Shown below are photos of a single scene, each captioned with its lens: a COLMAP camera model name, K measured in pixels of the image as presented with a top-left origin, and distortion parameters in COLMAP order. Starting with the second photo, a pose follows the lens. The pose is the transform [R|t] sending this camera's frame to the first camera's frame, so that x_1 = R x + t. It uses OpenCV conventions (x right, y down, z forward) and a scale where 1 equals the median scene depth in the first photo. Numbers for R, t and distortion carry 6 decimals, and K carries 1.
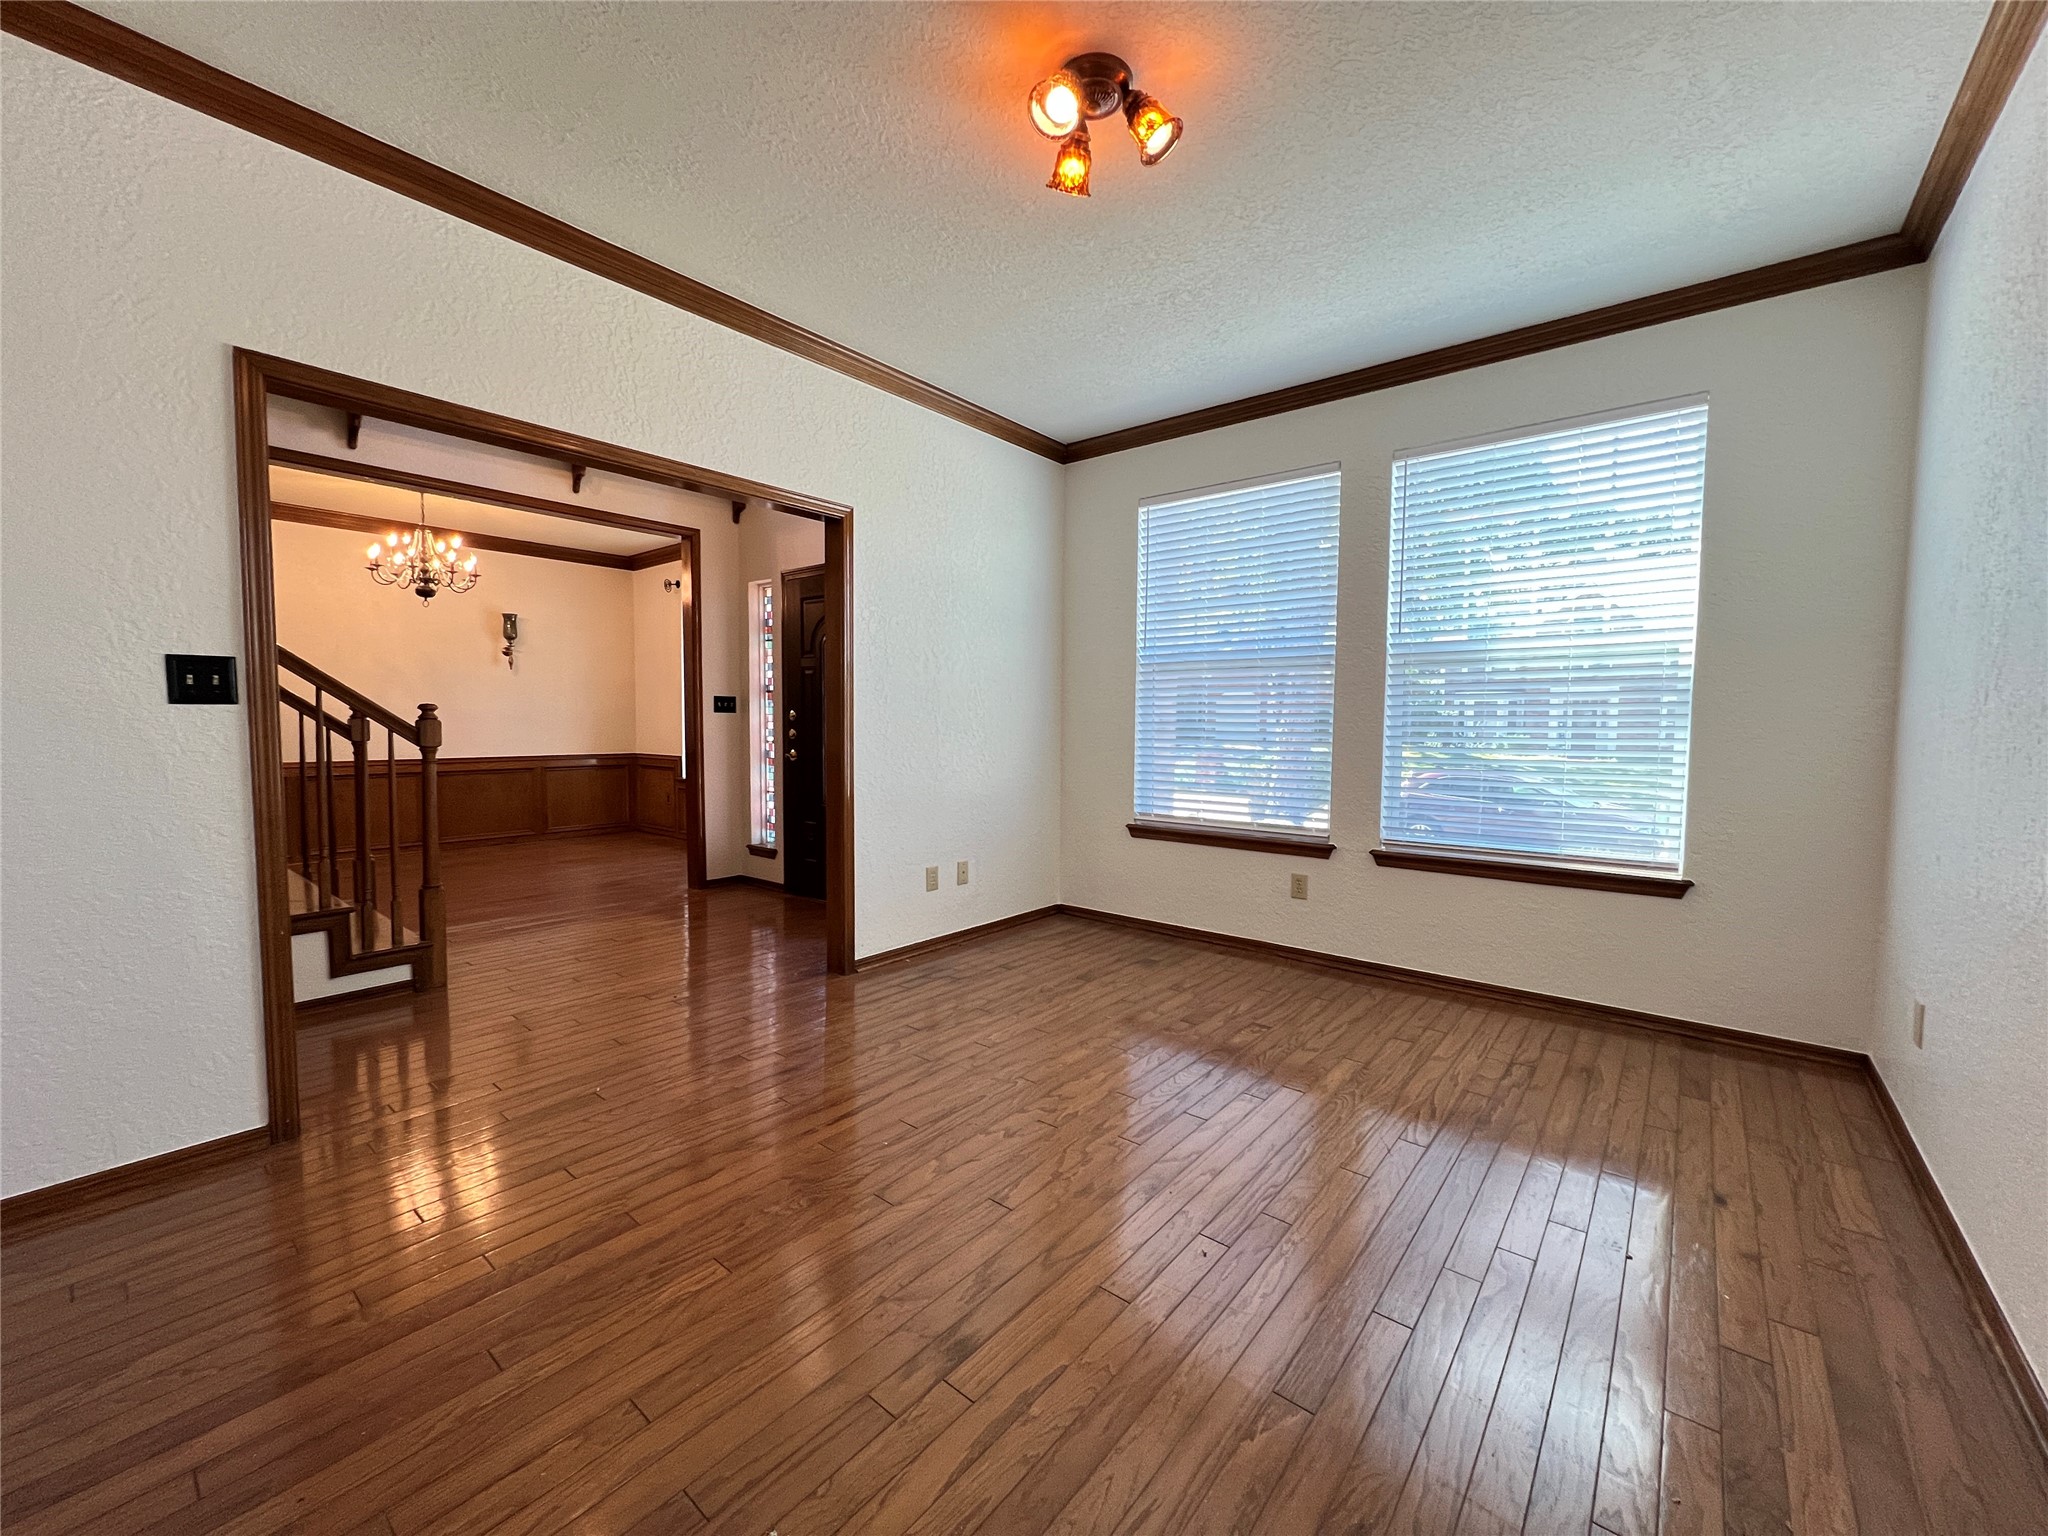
lens RADIAL K [[818.7, 0, 1026.8], [0, 818.7, 768.6], [0, 0, 1]] dist [-0.002022, 0.001040]
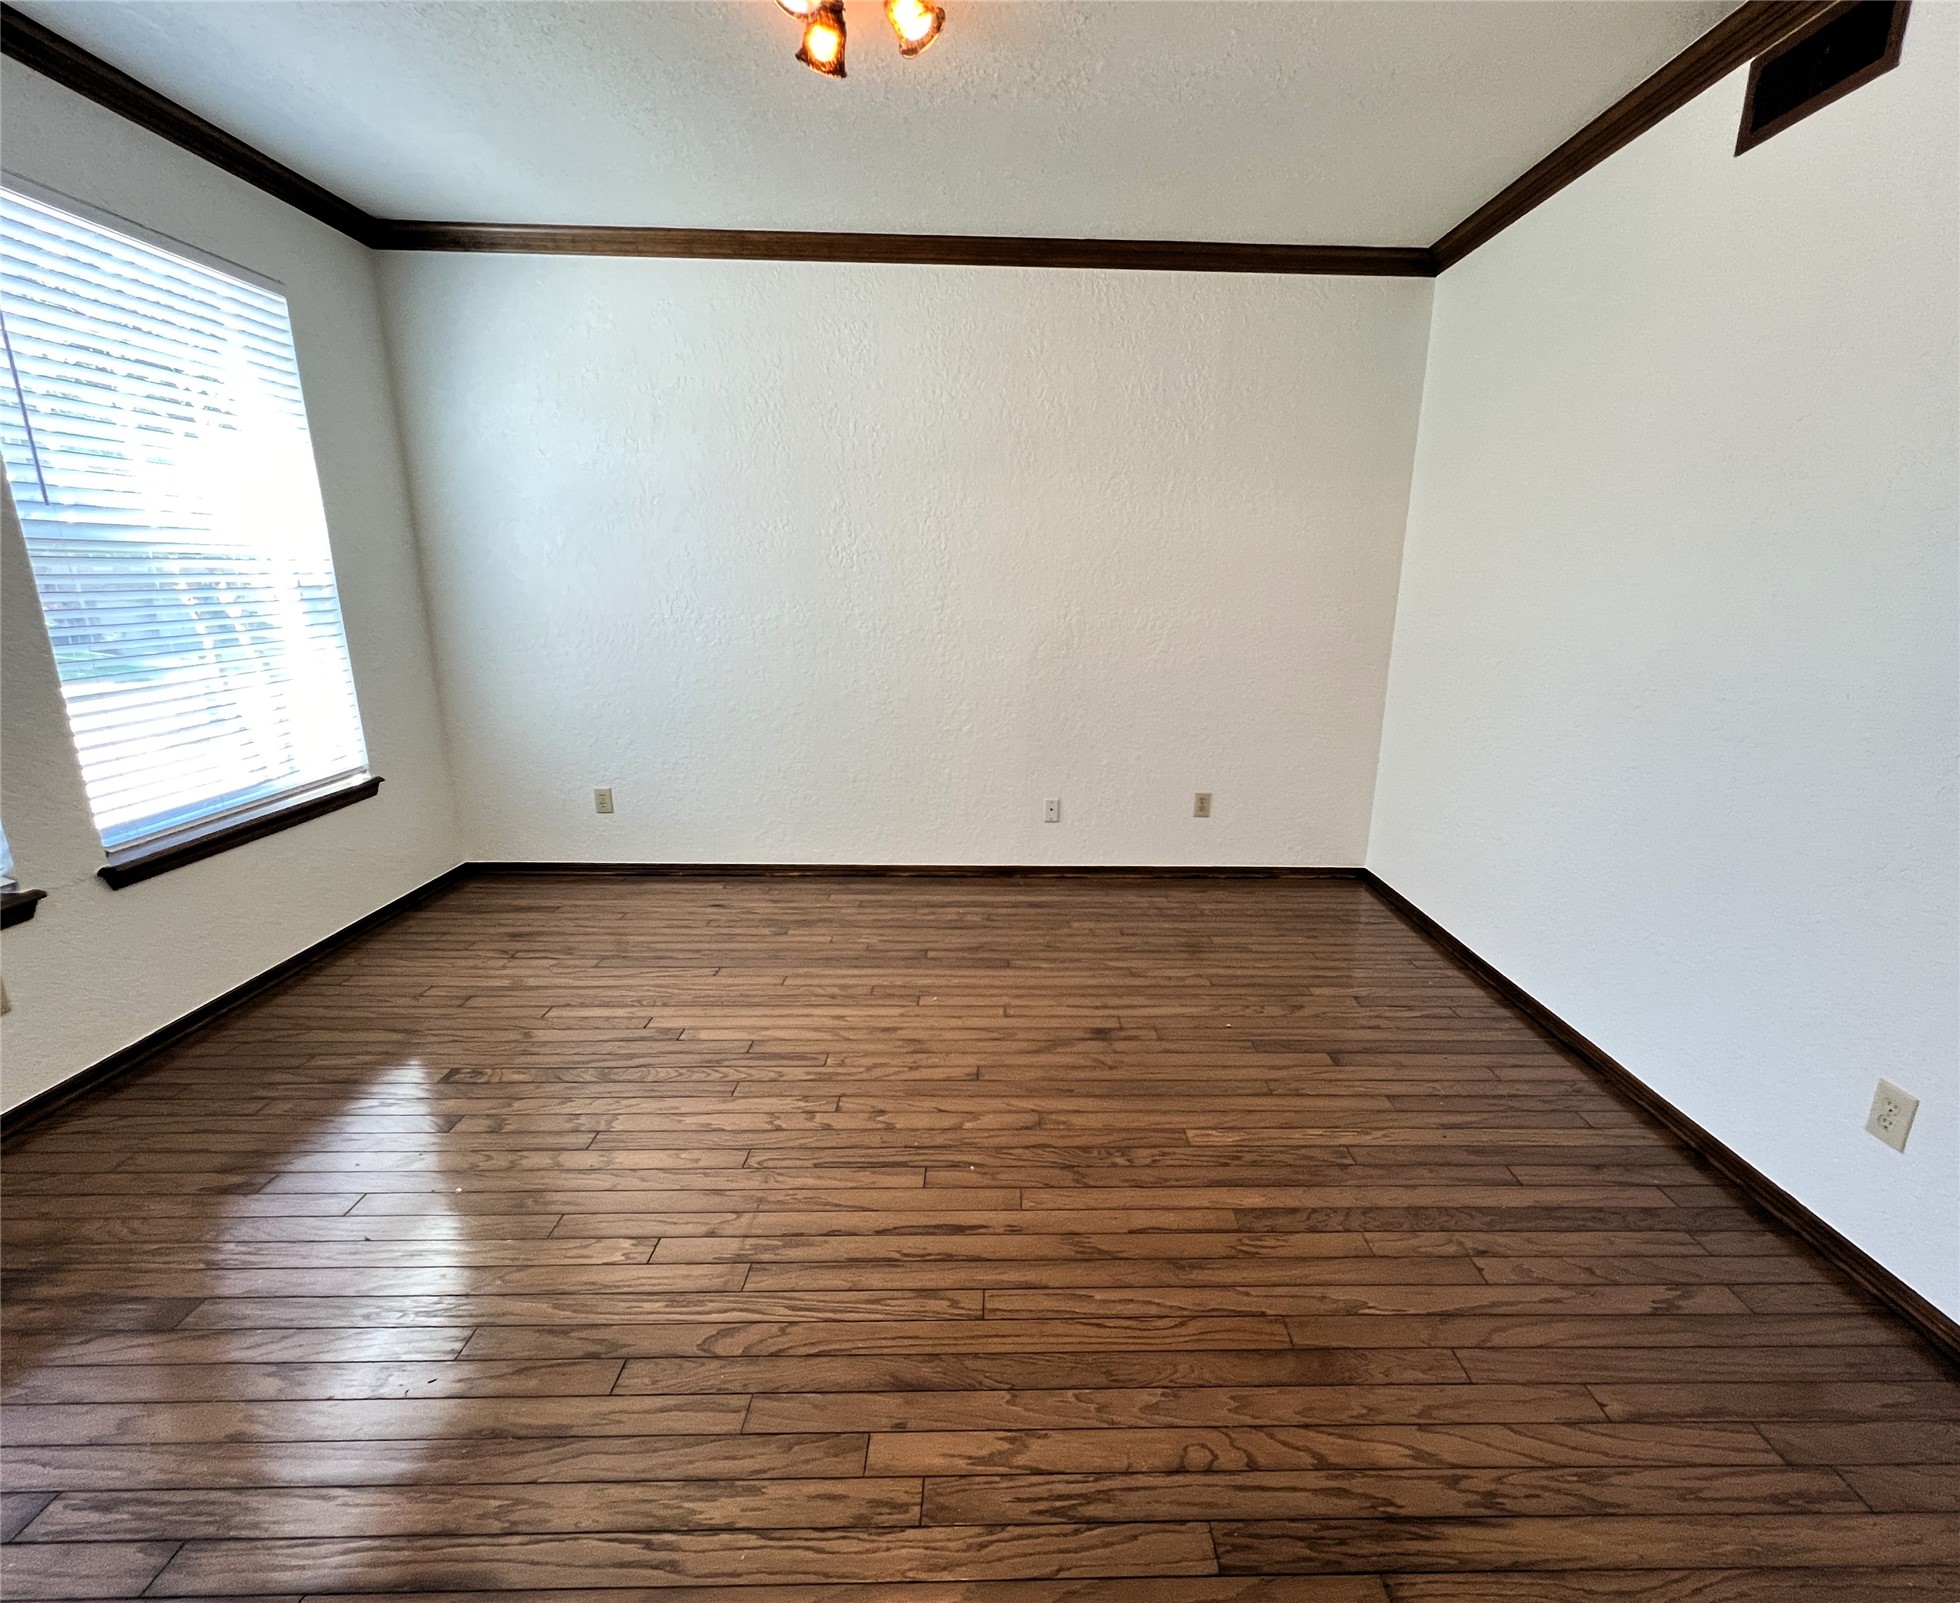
lens RADIAL K [[863.0, 0, 1023.9], [0, 863.0, 803.6], [0, 0, 1]] dist [0.000801, 0.000165]
pose [[-0.654726, -0.209221, 0.726334, -0.522539], [0.028025, 0.953549, 0.299933, -0.130113], [-0.755347, 0.216729, -0.618449, 0.937609]]
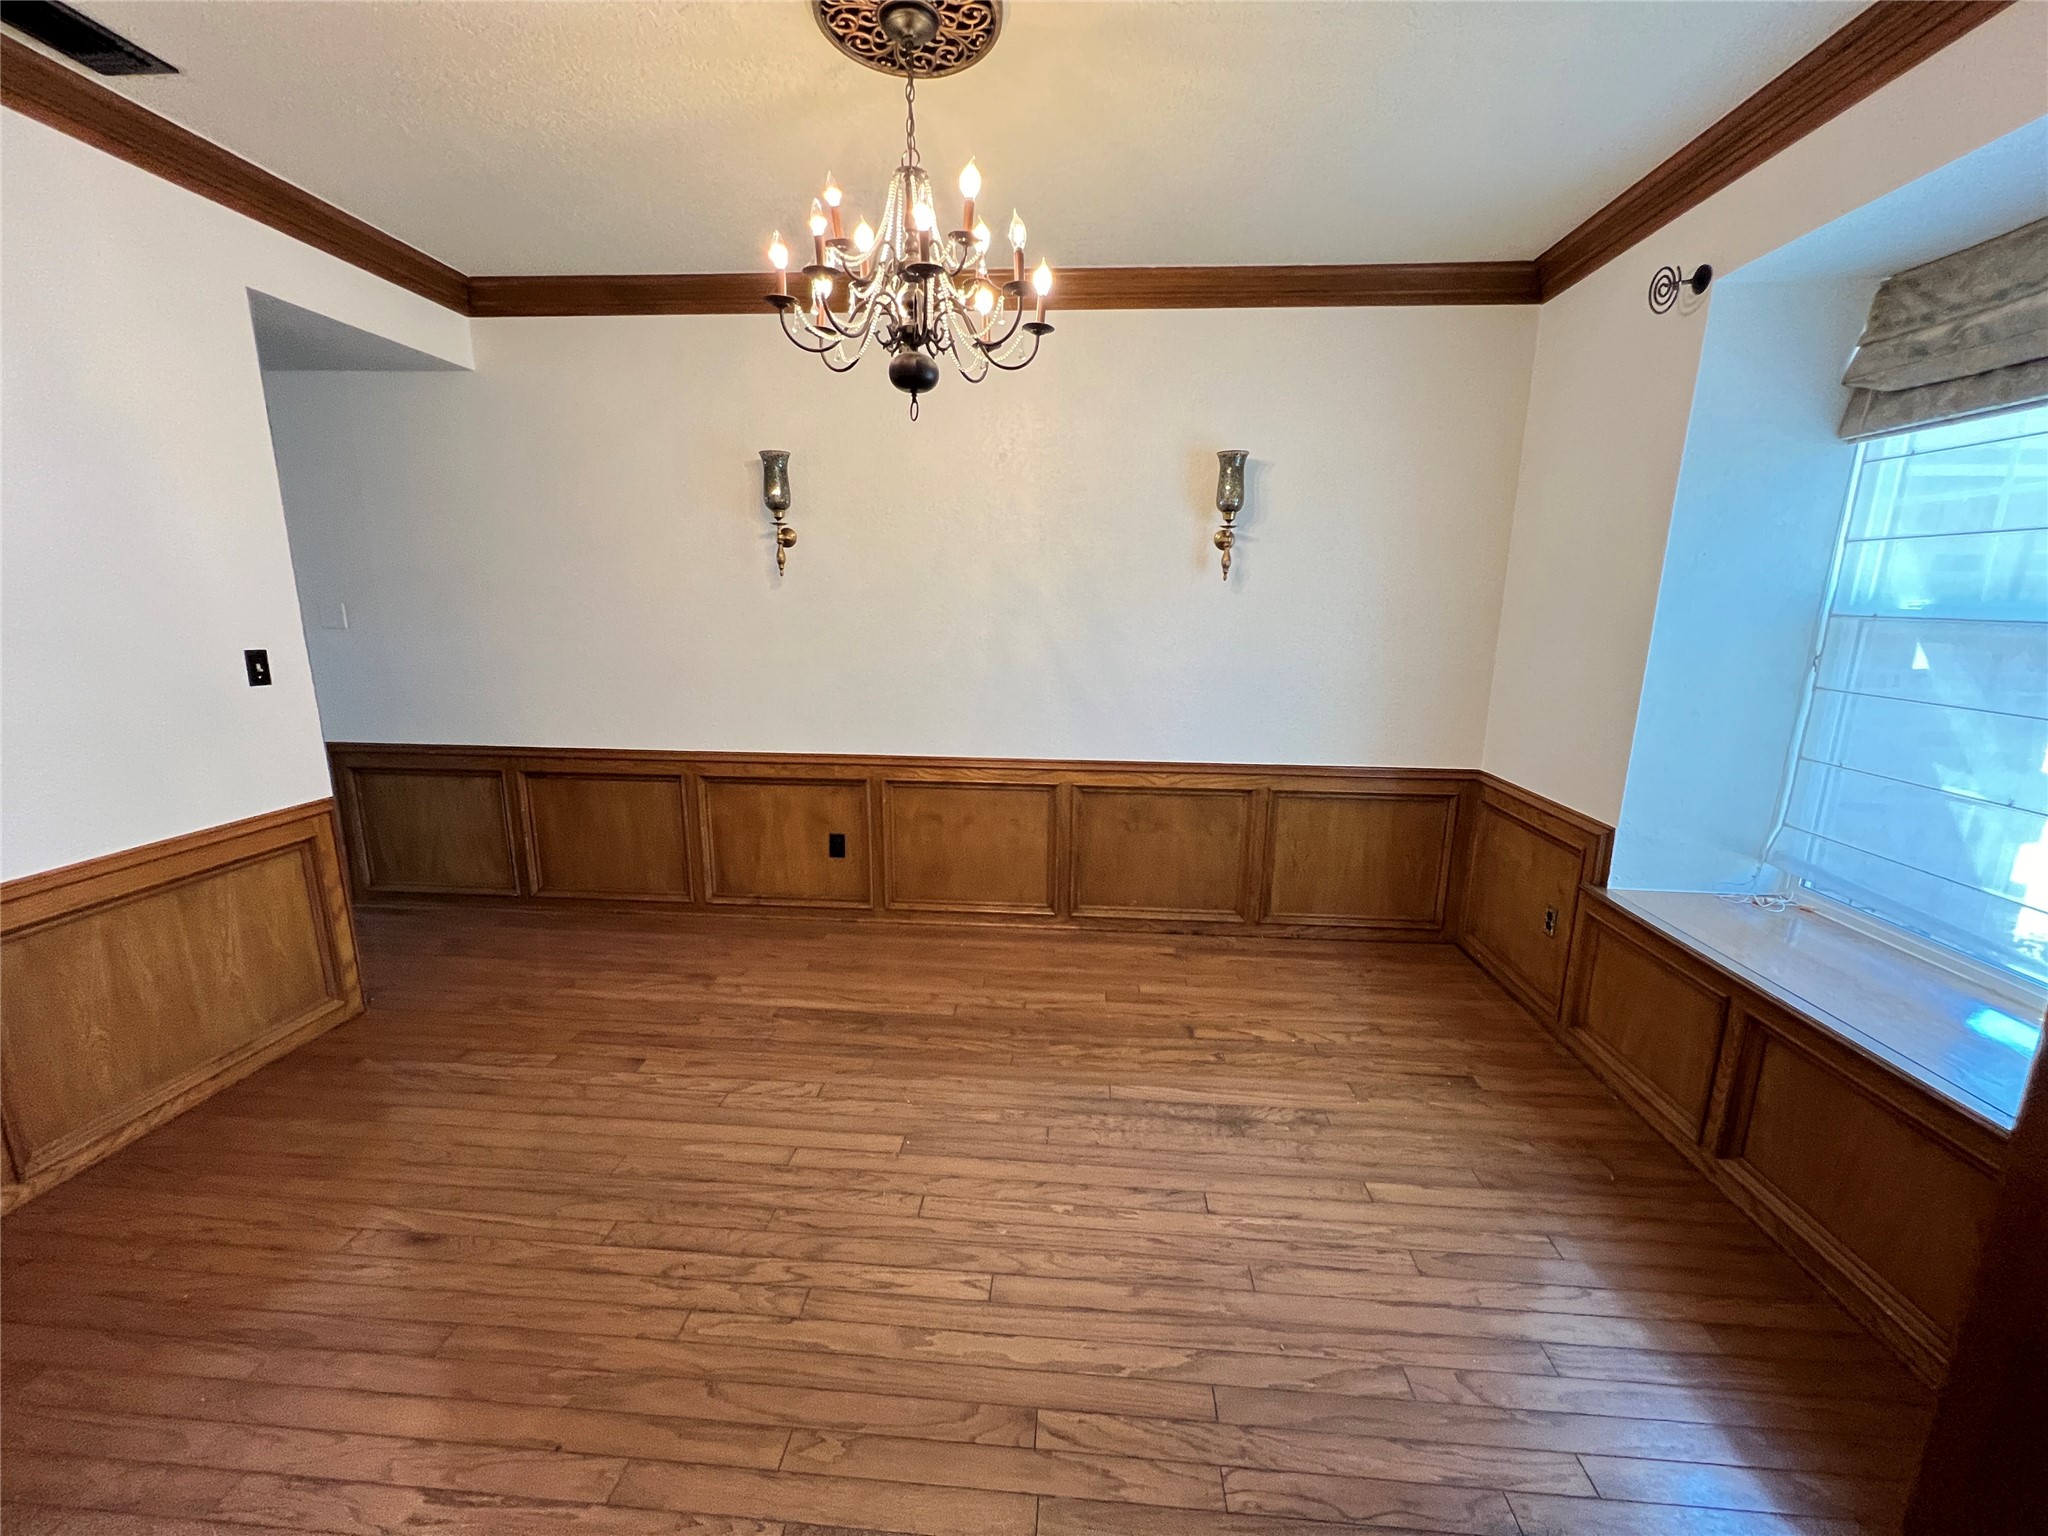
lens RADIAL K [[818.7, 0, 1026.8], [0, 818.7, 768.6], [0, 0, 1]] dist [-0.002022, 0.001040]
pose [[0.575492, 0.165470, -0.800892, -0.650551], [-0.056694, 0.985033, 0.162777, -0.179539], [0.815840, -0.048271, 0.576260, 1.339738]]
